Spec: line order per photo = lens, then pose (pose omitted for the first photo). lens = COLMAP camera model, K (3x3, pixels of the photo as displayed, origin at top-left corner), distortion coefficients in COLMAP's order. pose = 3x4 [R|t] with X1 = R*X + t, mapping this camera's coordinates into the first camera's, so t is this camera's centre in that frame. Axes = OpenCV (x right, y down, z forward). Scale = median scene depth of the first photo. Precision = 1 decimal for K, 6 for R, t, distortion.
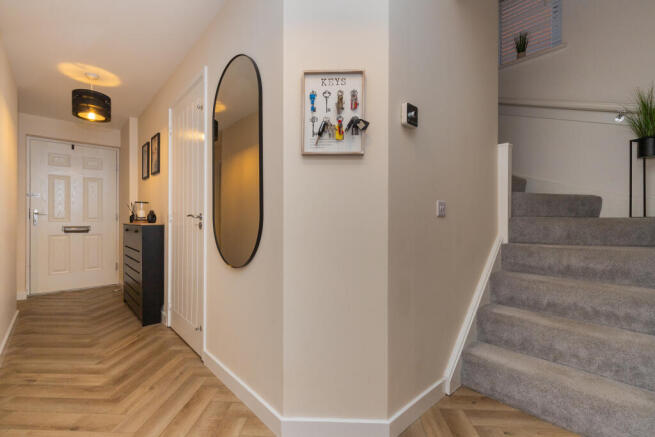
lens RADIAL K [[296.3, 0, 323.7], [0, 296.3, 218.2], [0, 0, 1]] dist [0.000073, 0.000080]
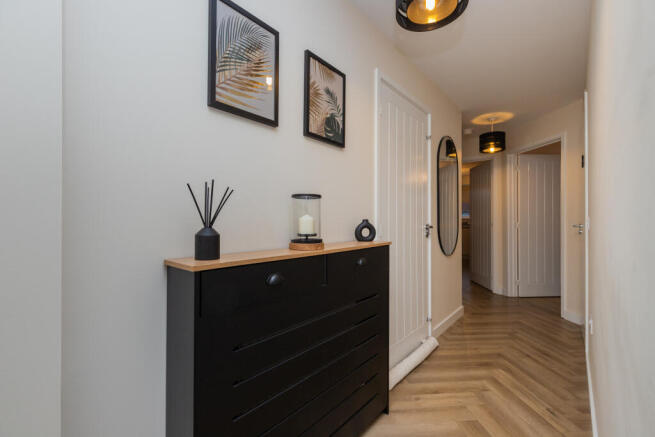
lens RADIAL K [[296.3, 0, 323.7], [0, 296.3, 218.2], [0, 0, 1]] dist [0.000073, 0.000080]
pose [[-0.145298, 0.000606, 0.989388, -1.817831], [-0.004641, 0.999988, -0.001294, -0.057169], [-0.989377, -0.004780, -0.145293, 1.859685]]
